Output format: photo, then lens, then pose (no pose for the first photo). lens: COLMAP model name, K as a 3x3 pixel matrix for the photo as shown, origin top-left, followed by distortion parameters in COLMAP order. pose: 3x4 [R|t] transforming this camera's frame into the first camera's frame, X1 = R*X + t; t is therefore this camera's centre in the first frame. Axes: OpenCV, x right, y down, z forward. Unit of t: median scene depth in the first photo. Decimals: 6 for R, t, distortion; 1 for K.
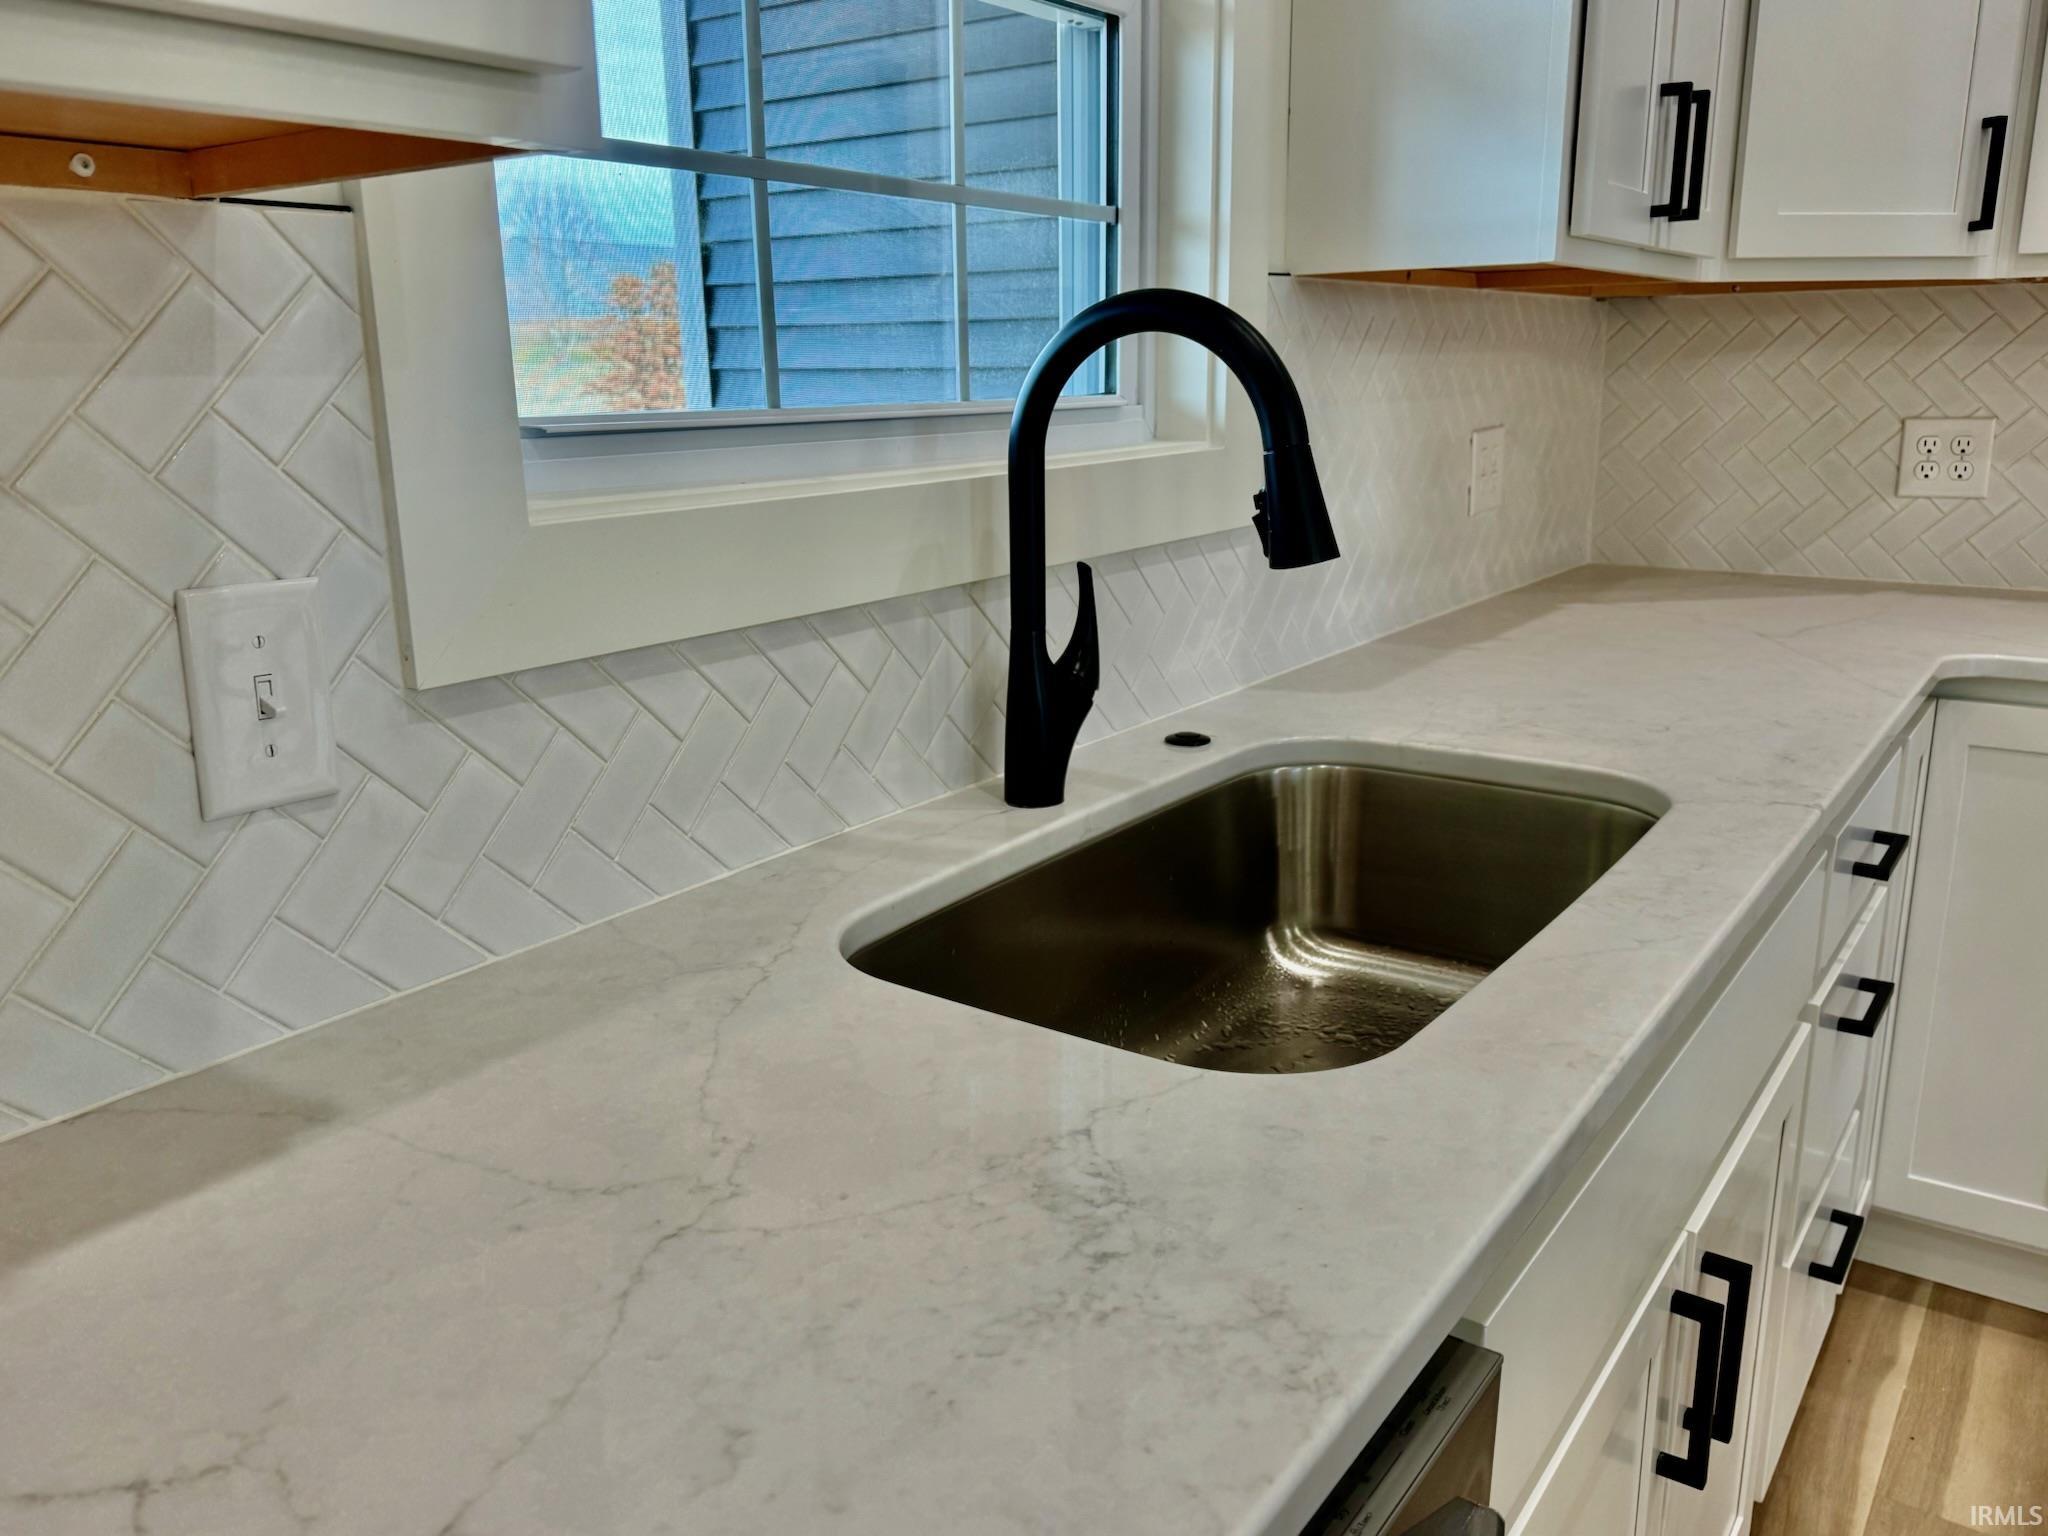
lens RADIAL K [[1561.1, 0, 1036.7], [0, 1561.1, 754.8], [0, 0, 1]] dist [0.026852, -0.013577]
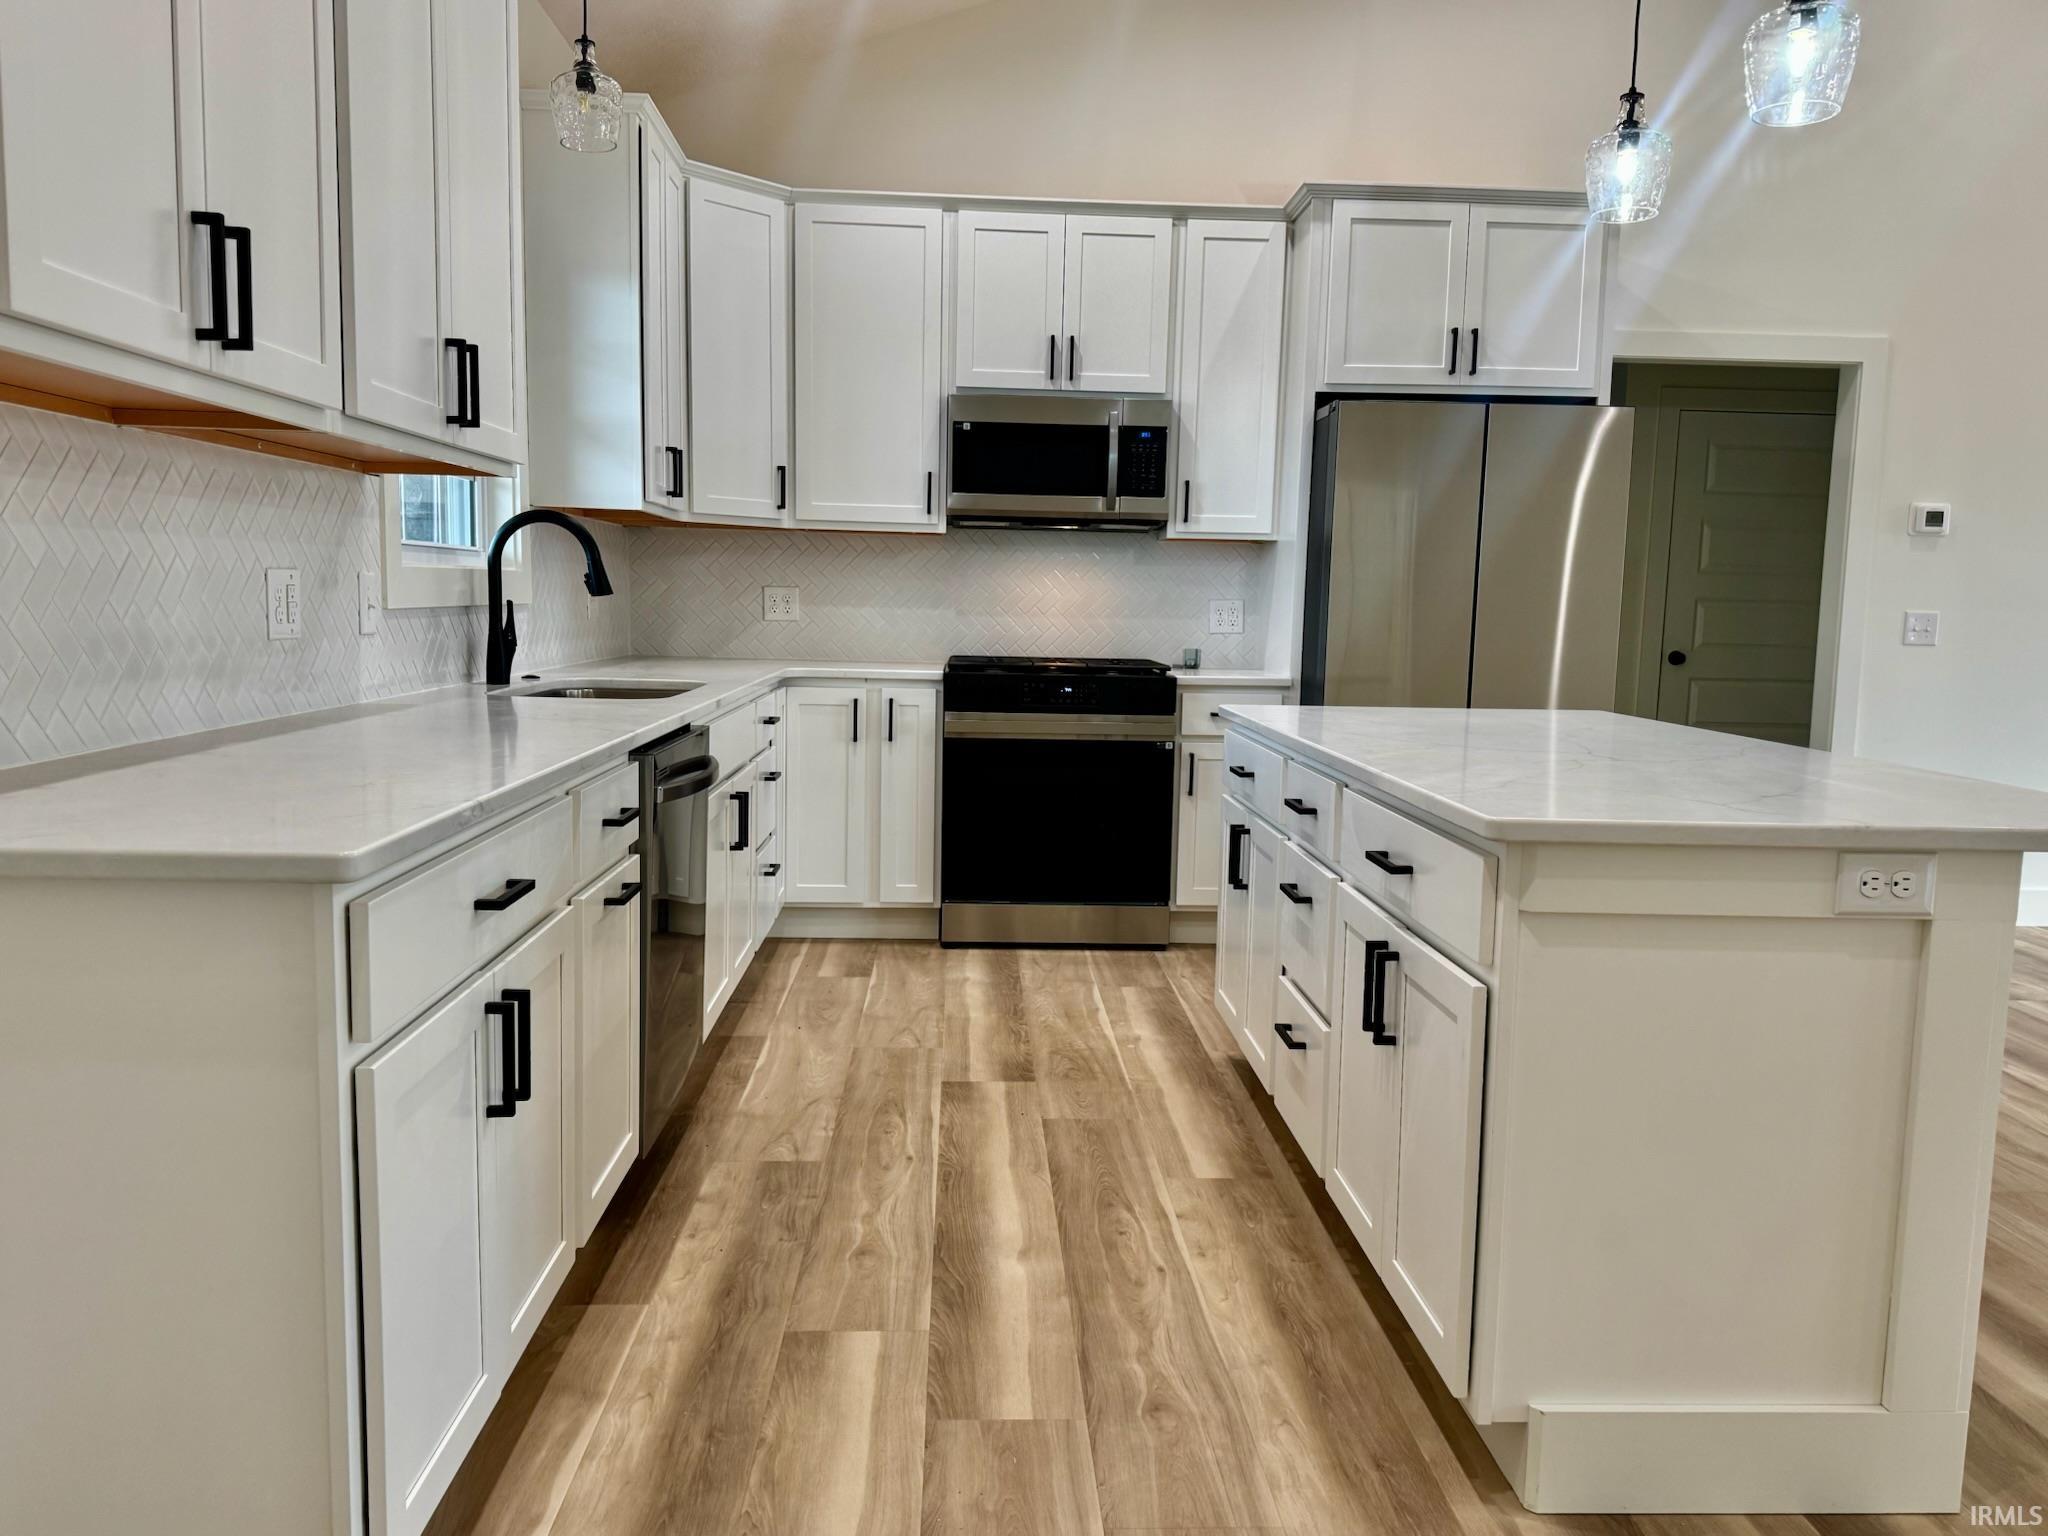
lens RADIAL K [[1561.1, 0, 1031.5], [0, 1561.1, 779.4], [0, 0, 1]] dist [0.026852, -0.013577]
pose [[0.788826, -0.040905, 0.613254, -0.777236], [0.120532, 0.988704, -0.089091, 0.446789], [-0.602683, 0.144194, 0.784845, -1.392764]]
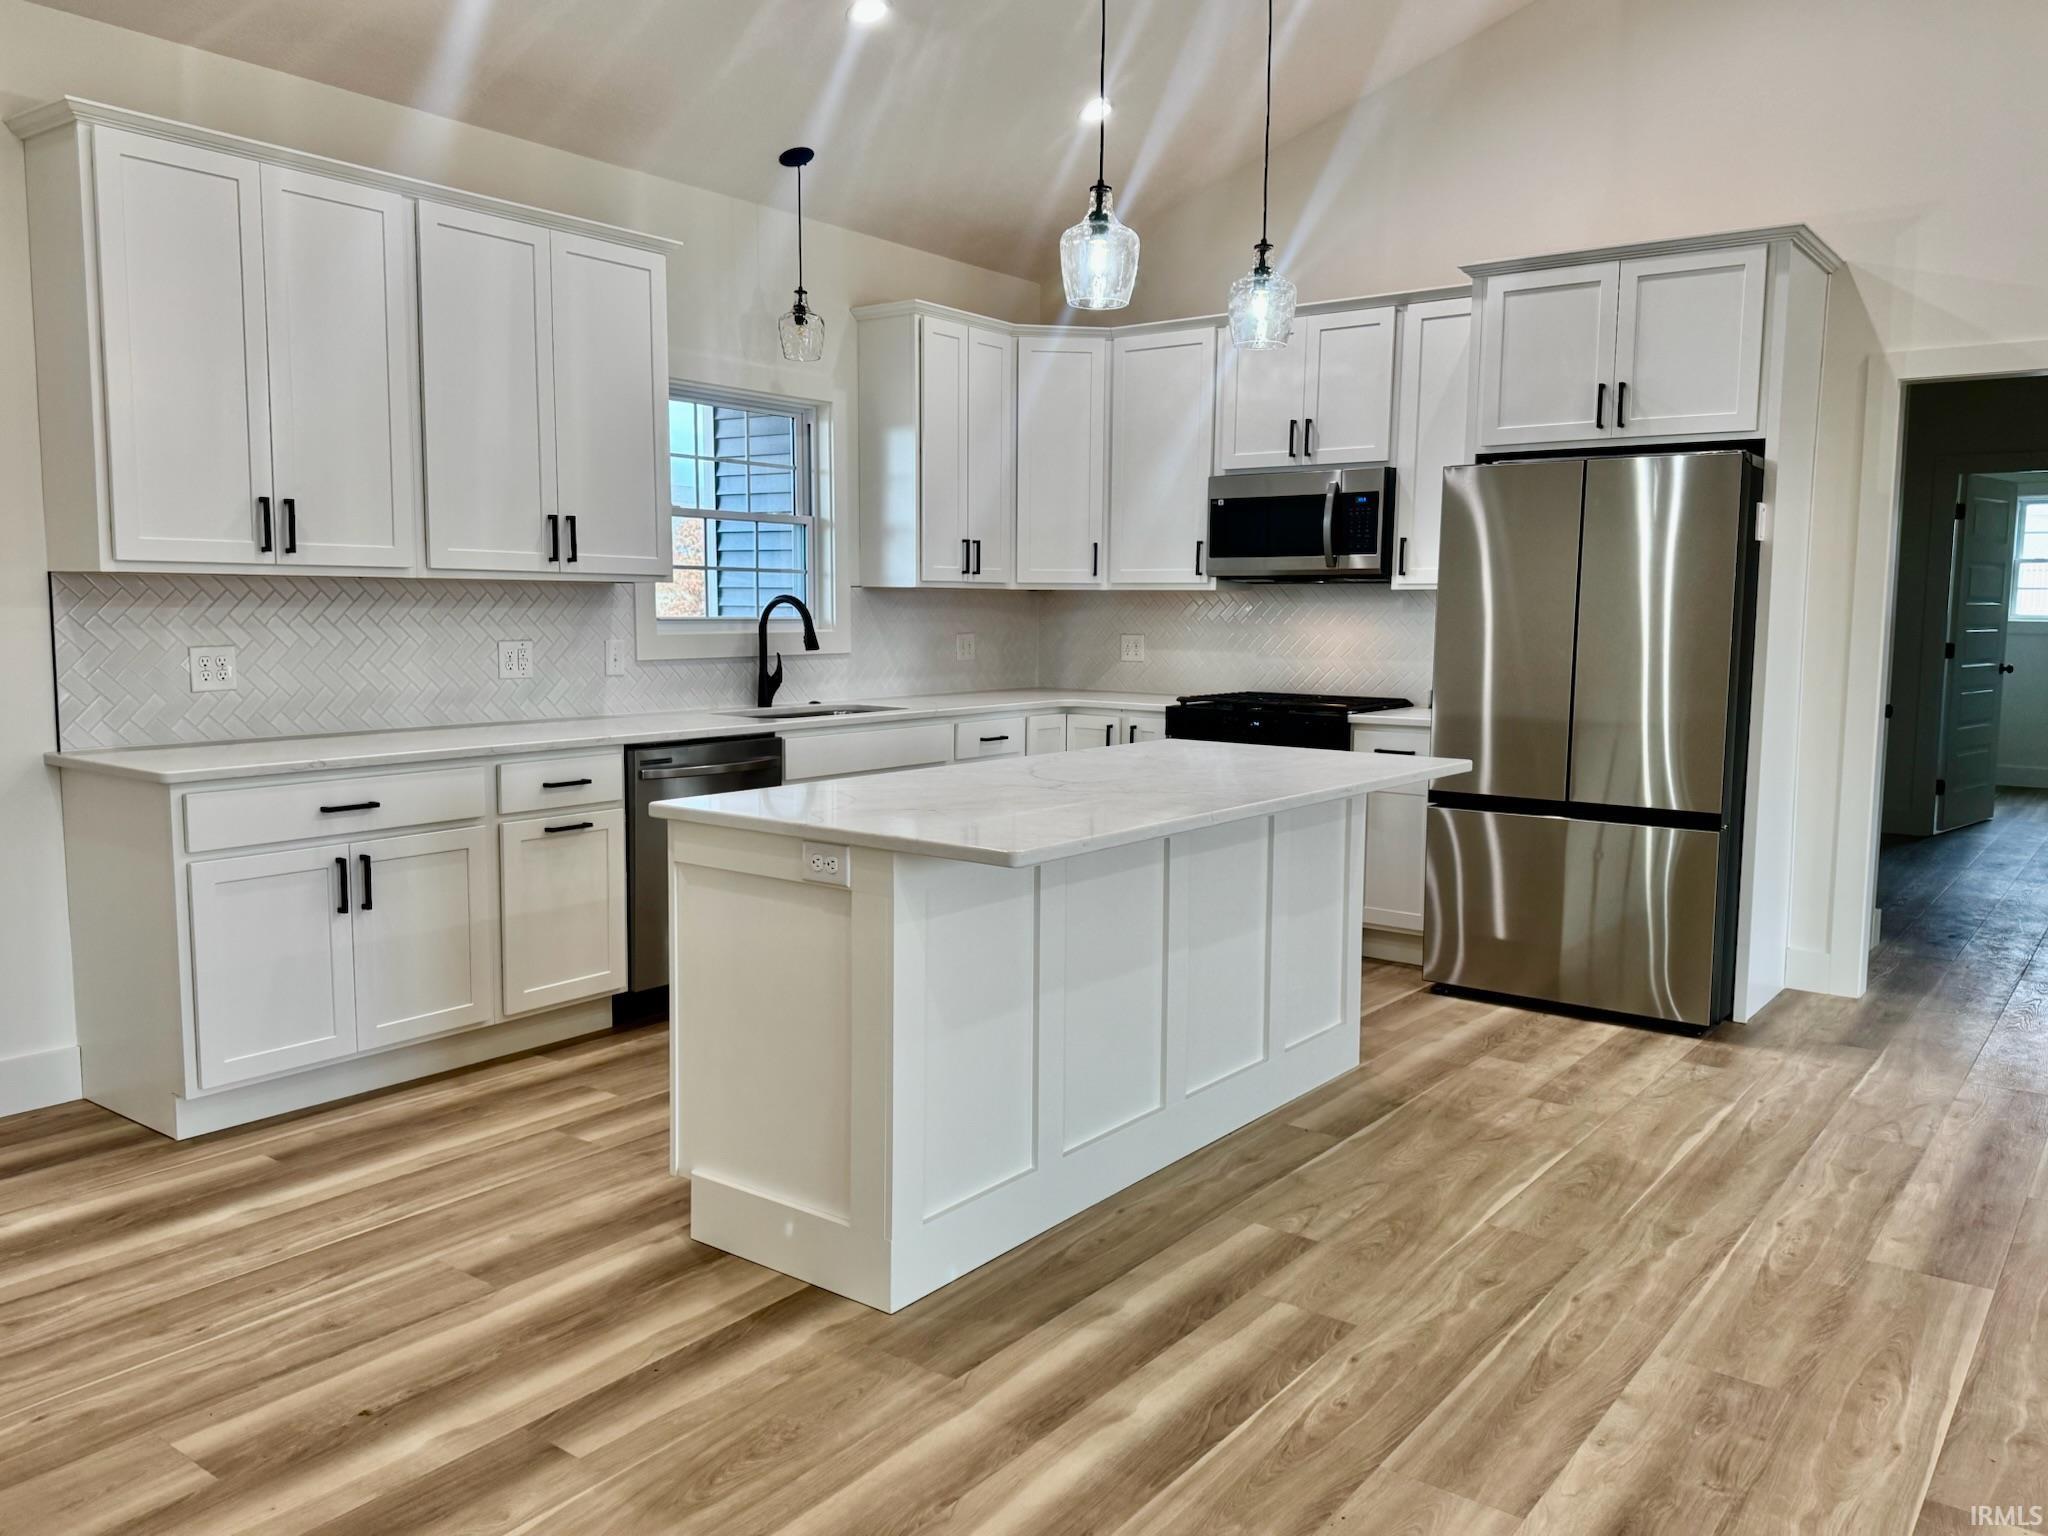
lens RADIAL K [[1561.1, 0, 1038.7], [0, 1561.1, 764.2], [0, 0, 1]] dist [0.026852, -0.013577]
pose [[0.999413, 0.022974, -0.025404, 0.694319], [-0.026400, 0.989223, -0.144017, 0.629385], [0.021822, 0.144603, 0.989249, -2.579792]]
